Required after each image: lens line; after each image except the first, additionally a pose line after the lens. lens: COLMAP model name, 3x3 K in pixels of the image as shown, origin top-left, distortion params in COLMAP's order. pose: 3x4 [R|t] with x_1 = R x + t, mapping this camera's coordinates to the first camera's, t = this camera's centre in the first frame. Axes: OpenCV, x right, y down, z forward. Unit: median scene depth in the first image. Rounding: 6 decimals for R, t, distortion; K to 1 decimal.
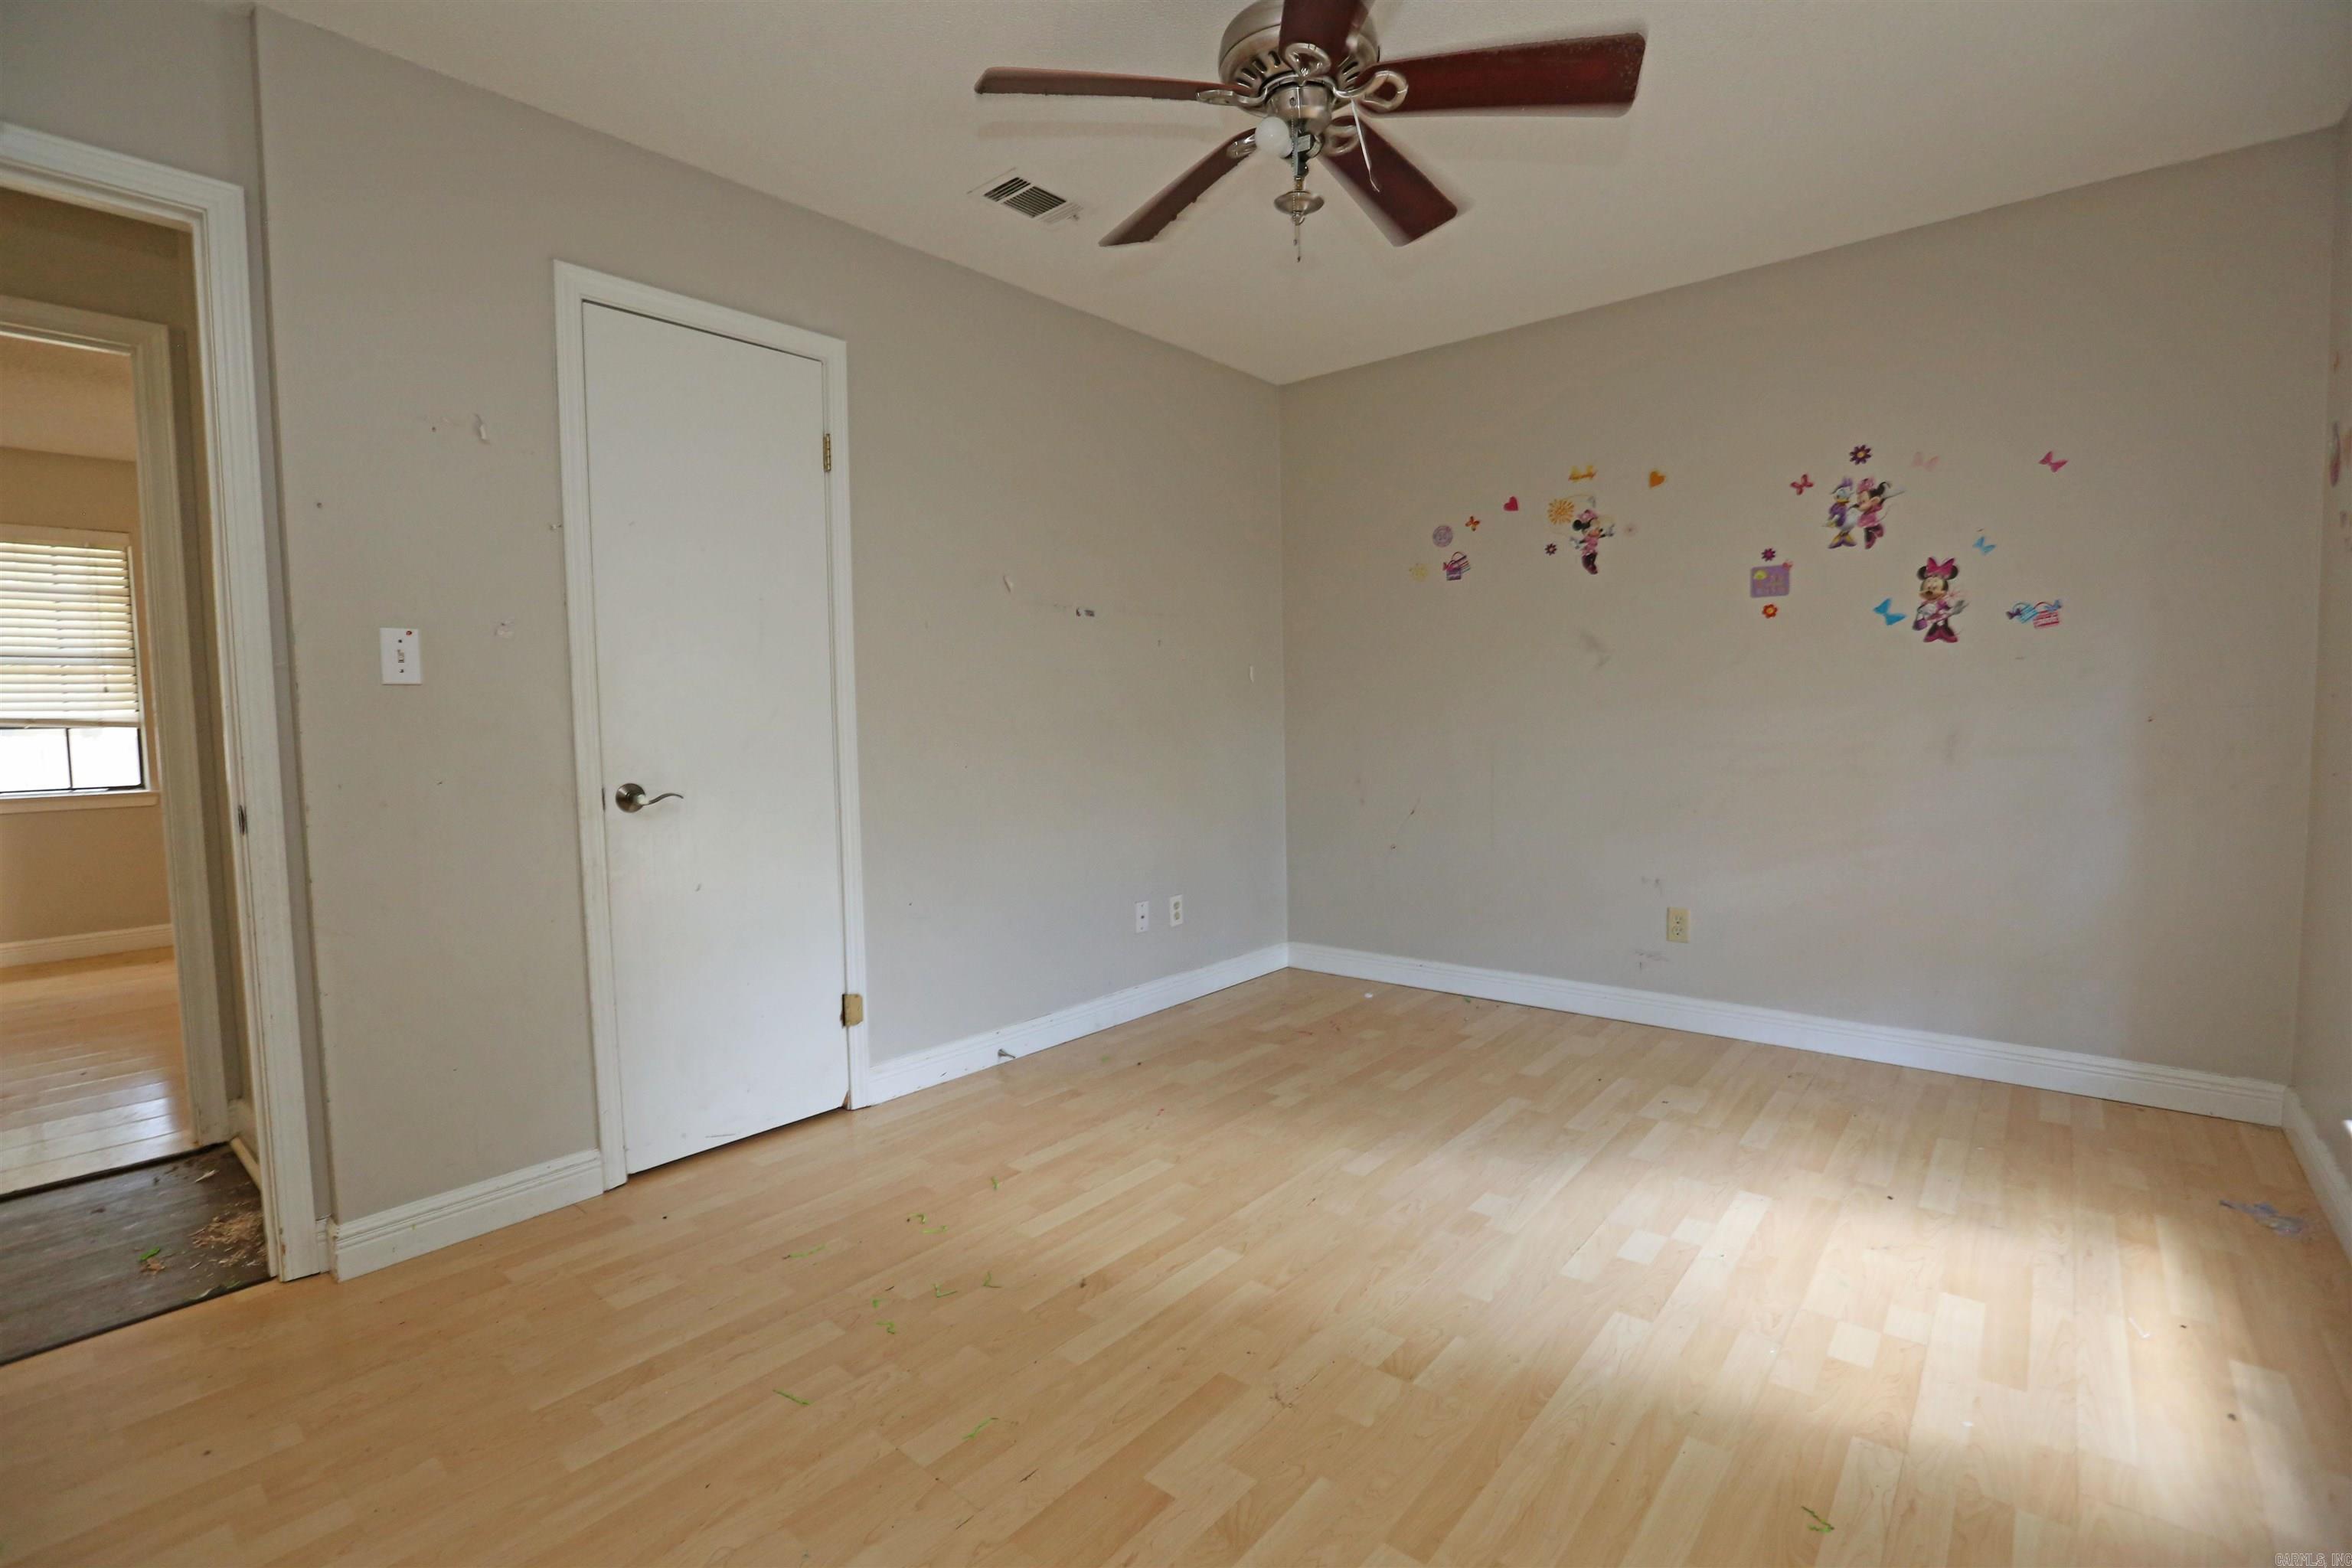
lens RADIAL K [[1068.4, 0, 1162.9], [0, 1068.4, 783.5], [0, 0, 1]] dist [-0.053465, 0.016959]
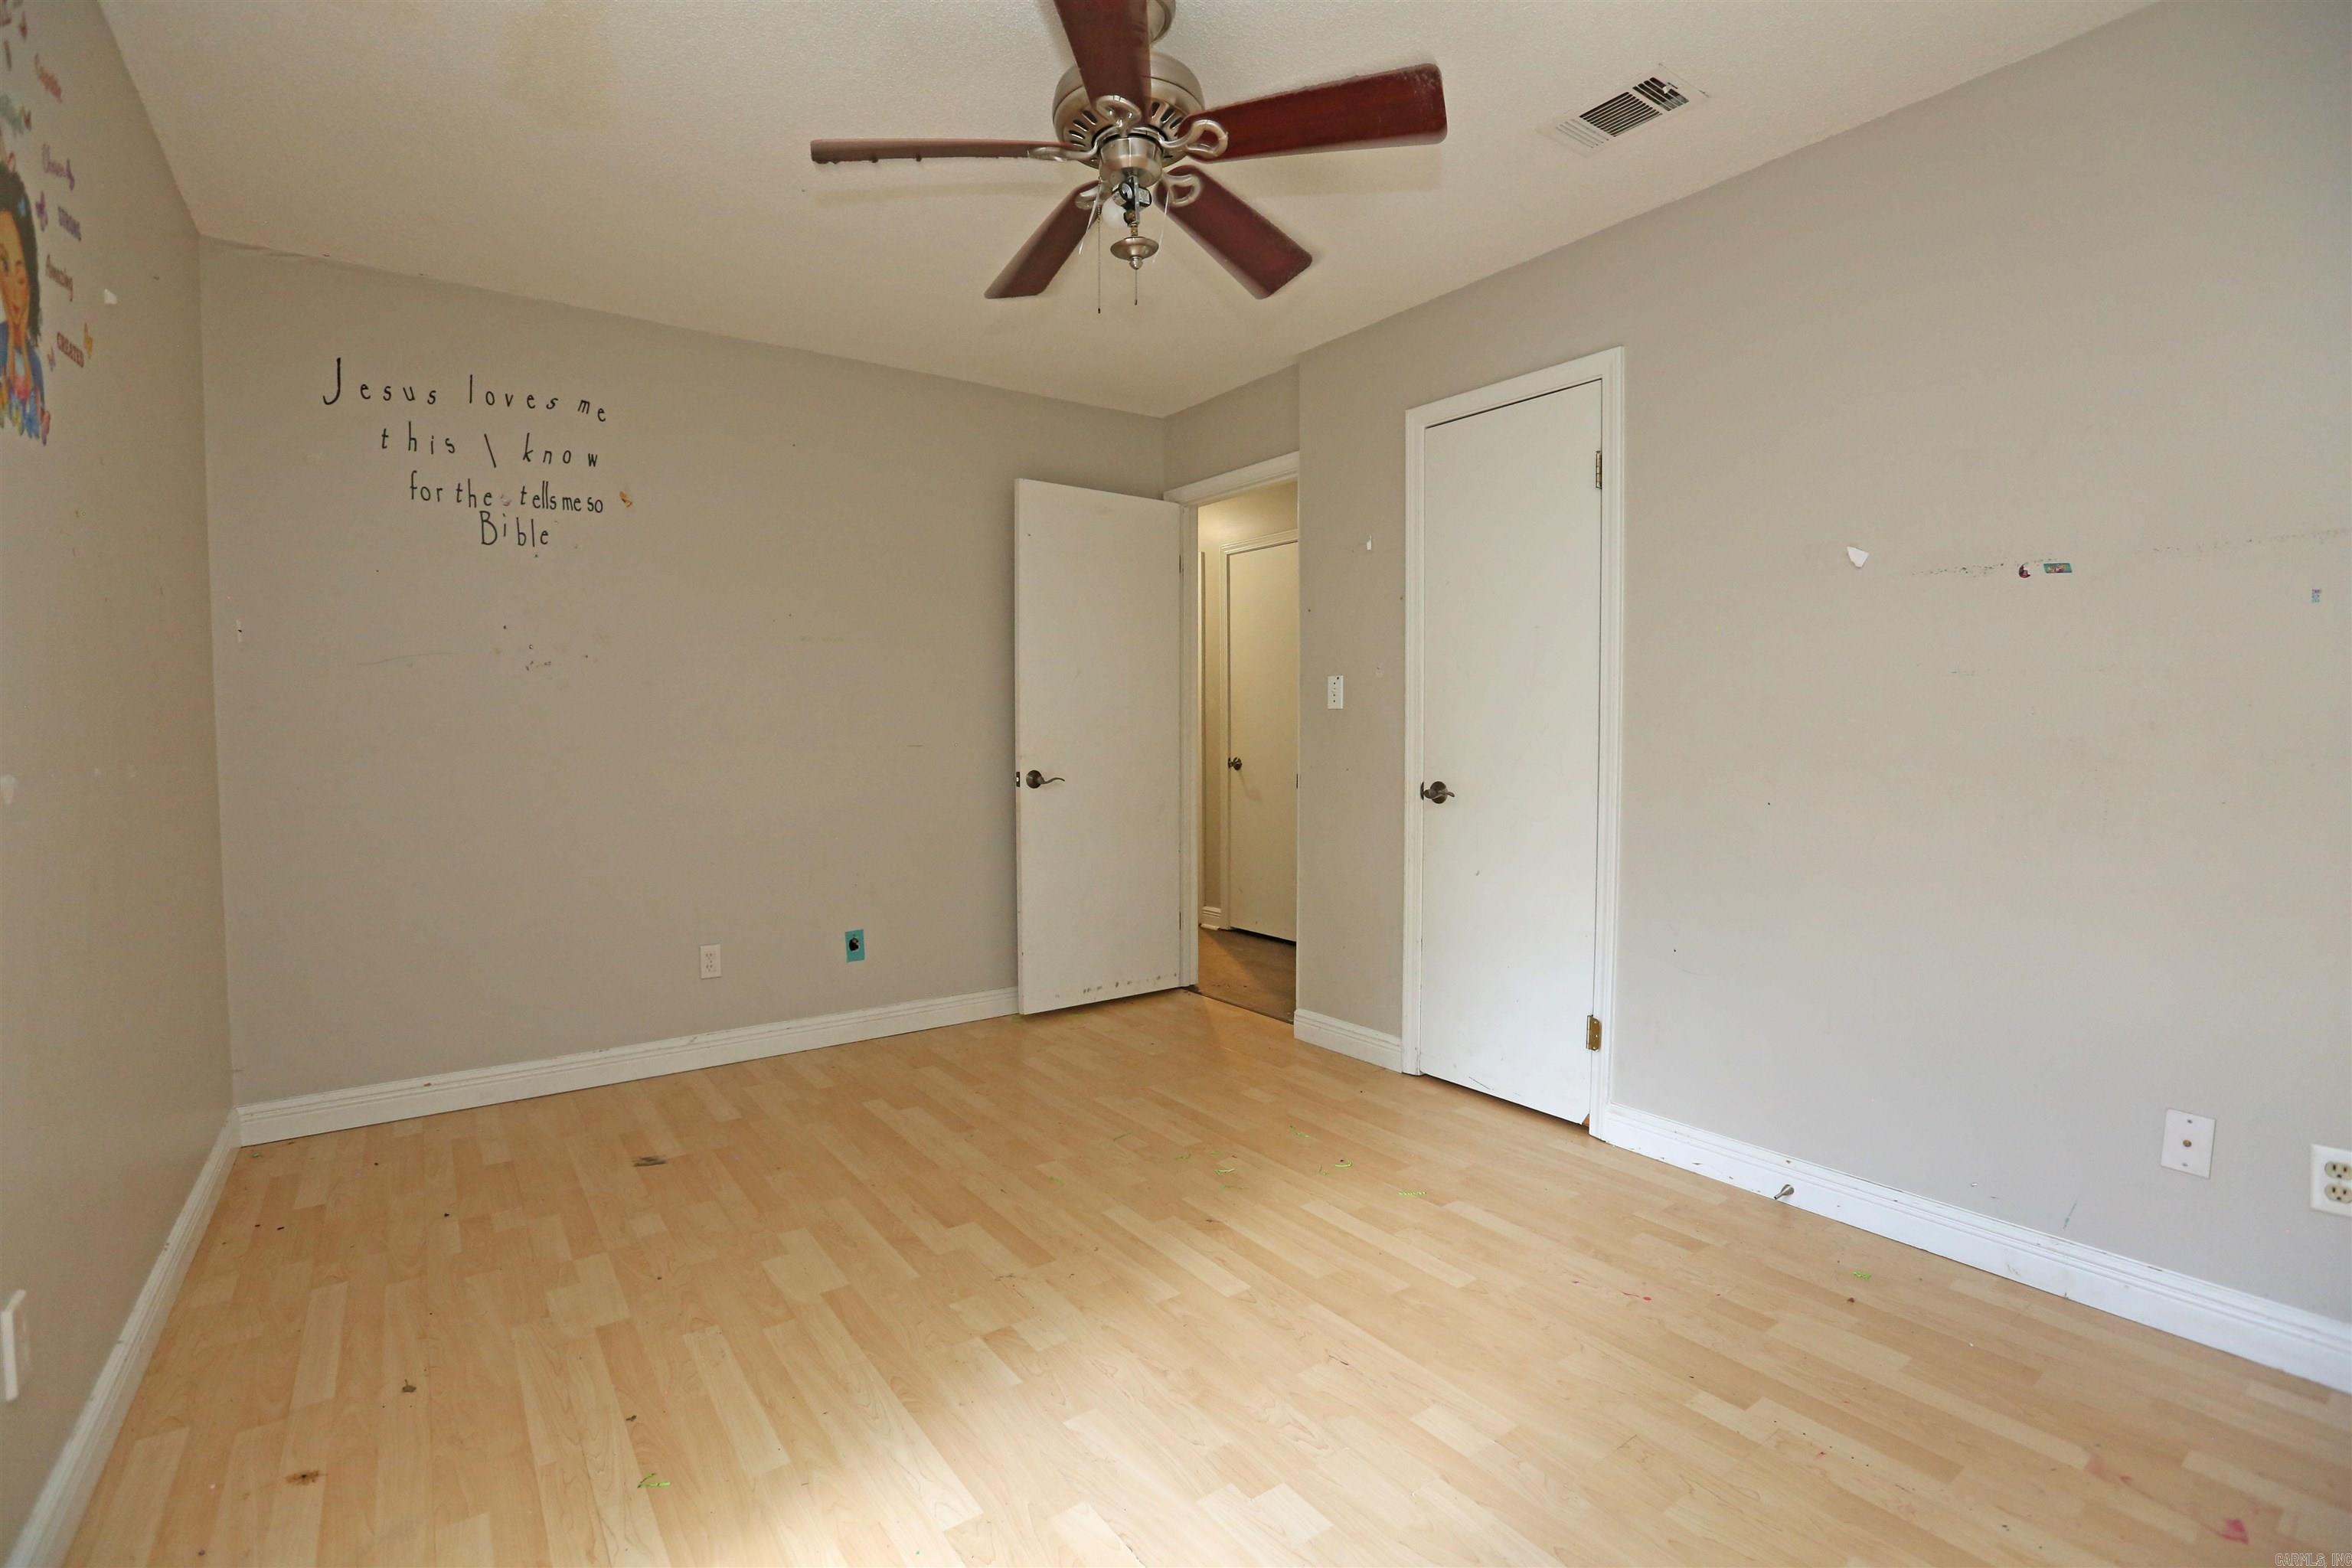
lens RADIAL K [[1068.4, 0, 1174.2], [0, 1068.4, 783.0], [0, 0, 1]] dist [-0.053465, 0.016959]
pose [[-0.230695, 0.068055, -0.970643, 0.754033], [-0.059101, 0.994729, 0.083791, -0.079200], [0.971230, 0.076696, -0.225457, 0.853070]]
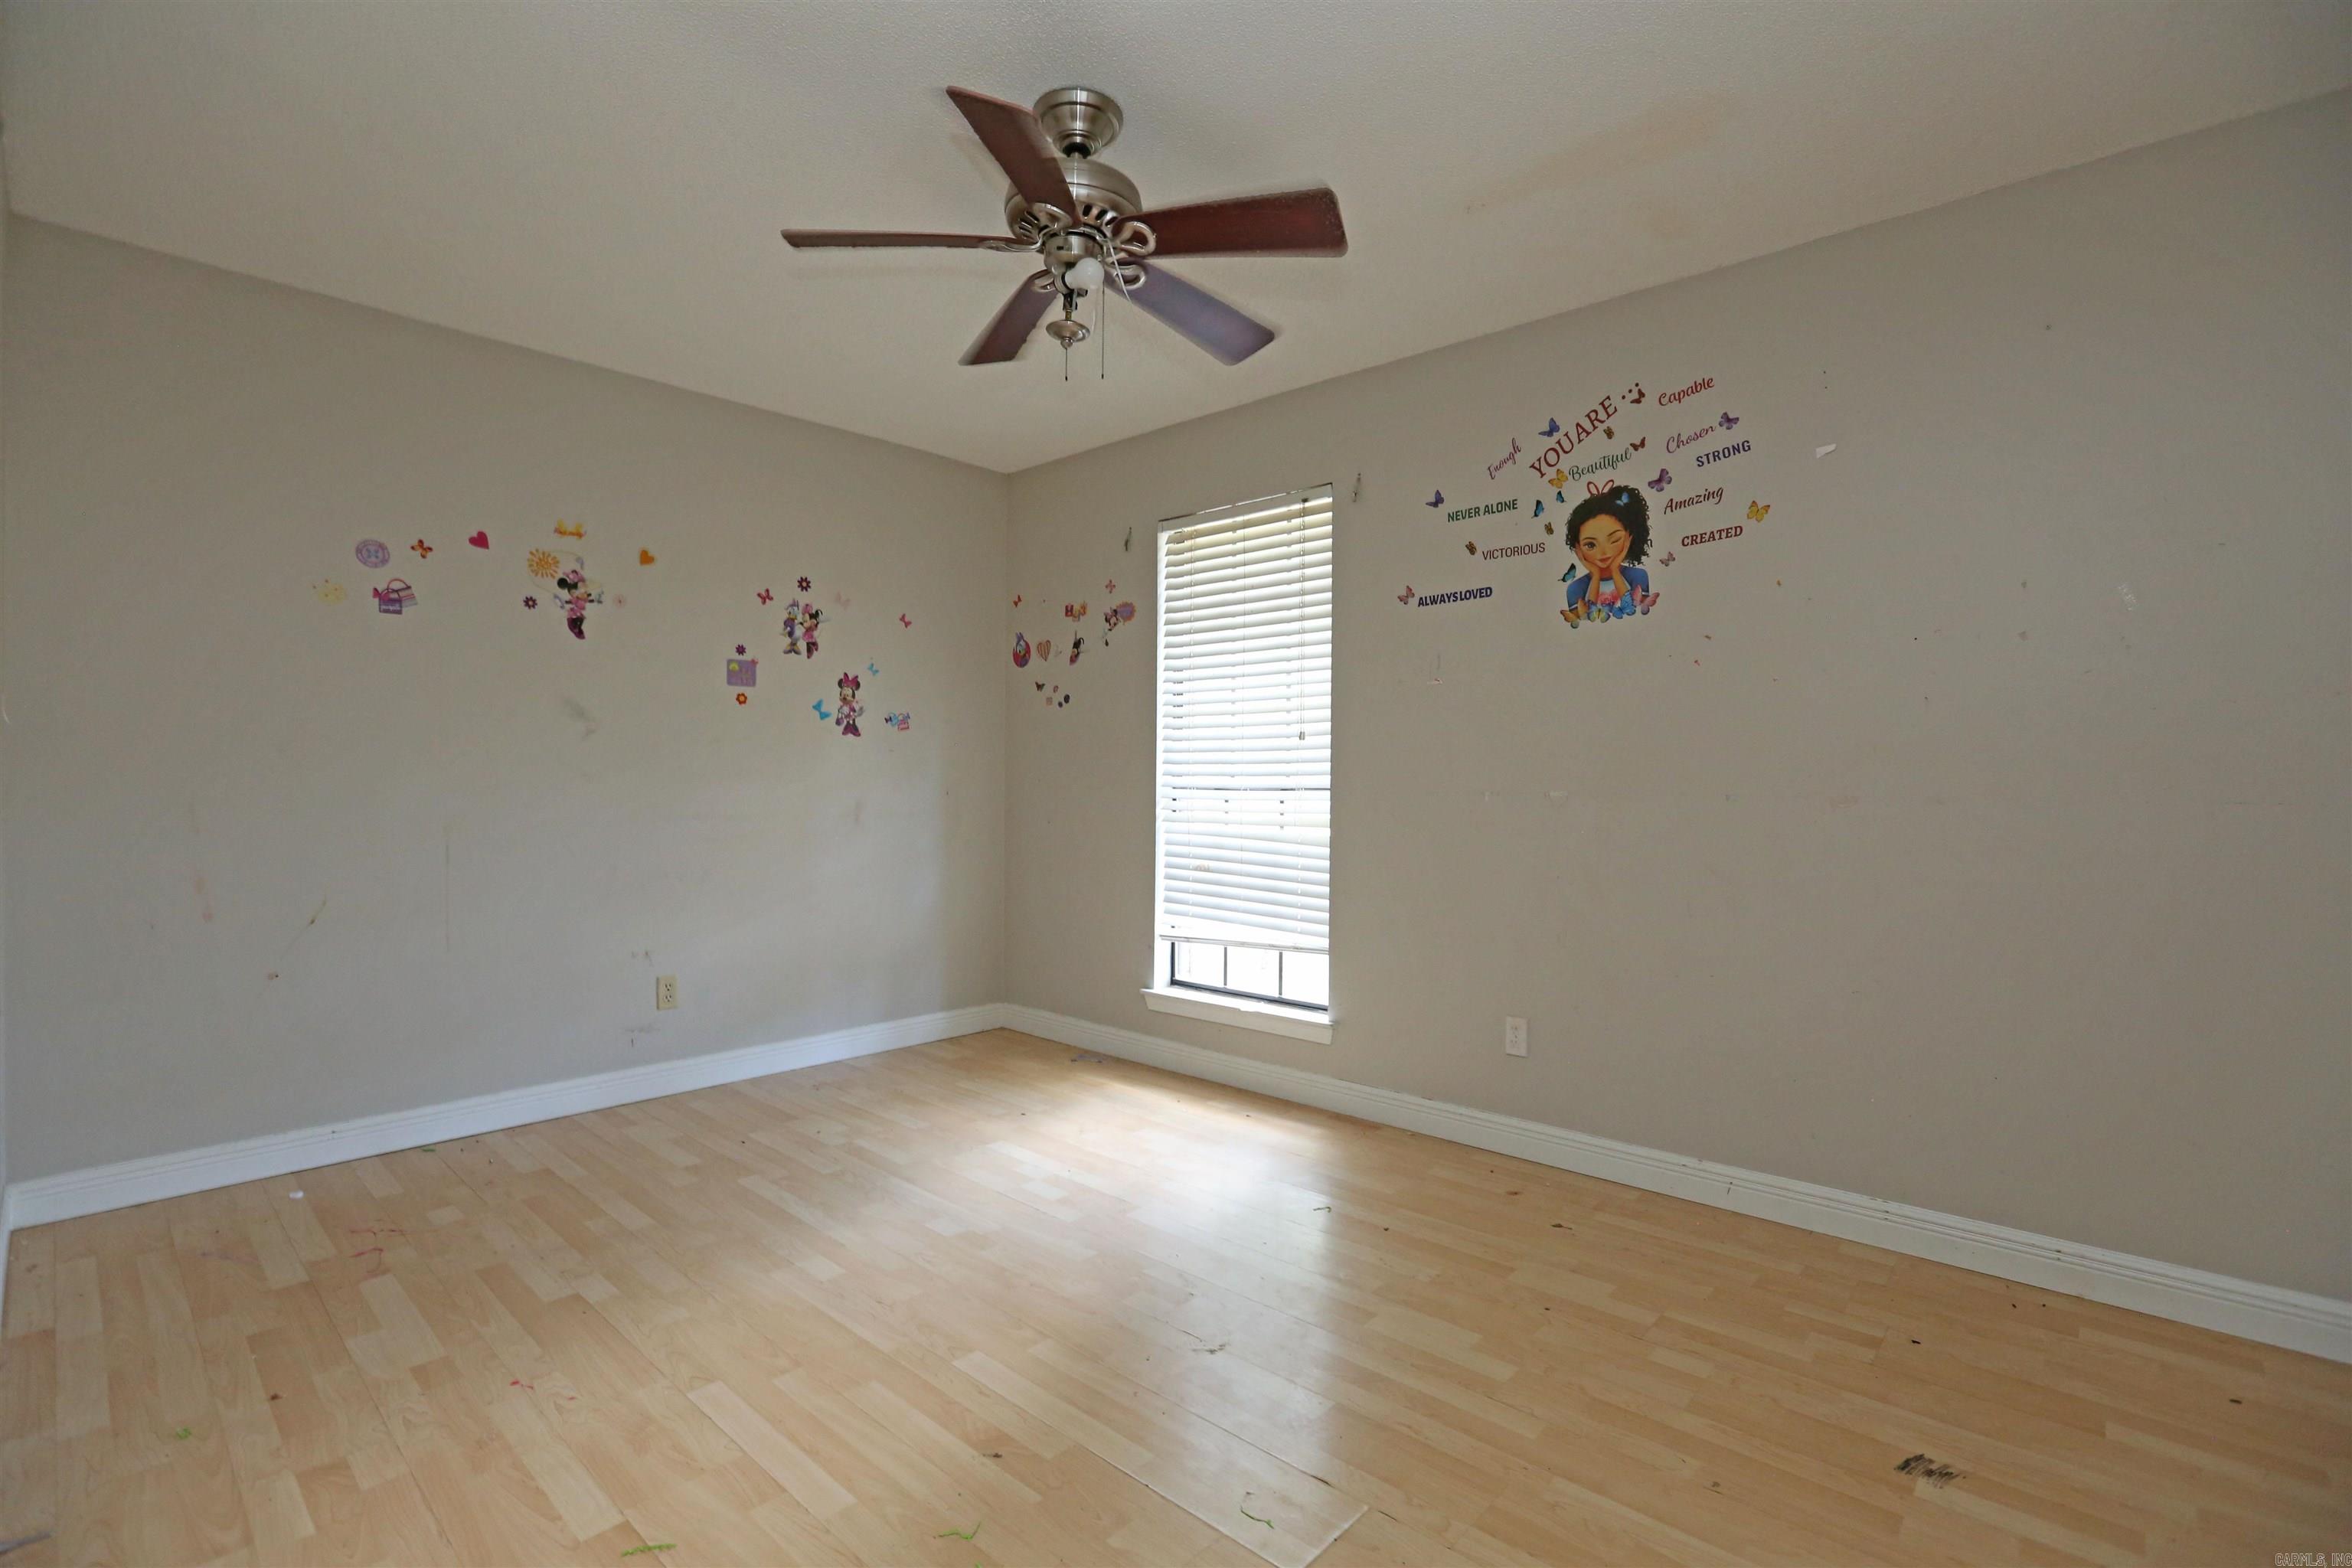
lens RADIAL K [[1068.4, 0, 1177.5], [0, 1068.4, 783.7], [0, 0, 1]] dist [-0.053465, 0.016959]
pose [[0.027776, 0.014708, 0.999506, -0.653930], [0.062313, 0.997922, -0.016416, -0.025889], [-0.997670, 0.062738, 0.026801, 0.573372]]
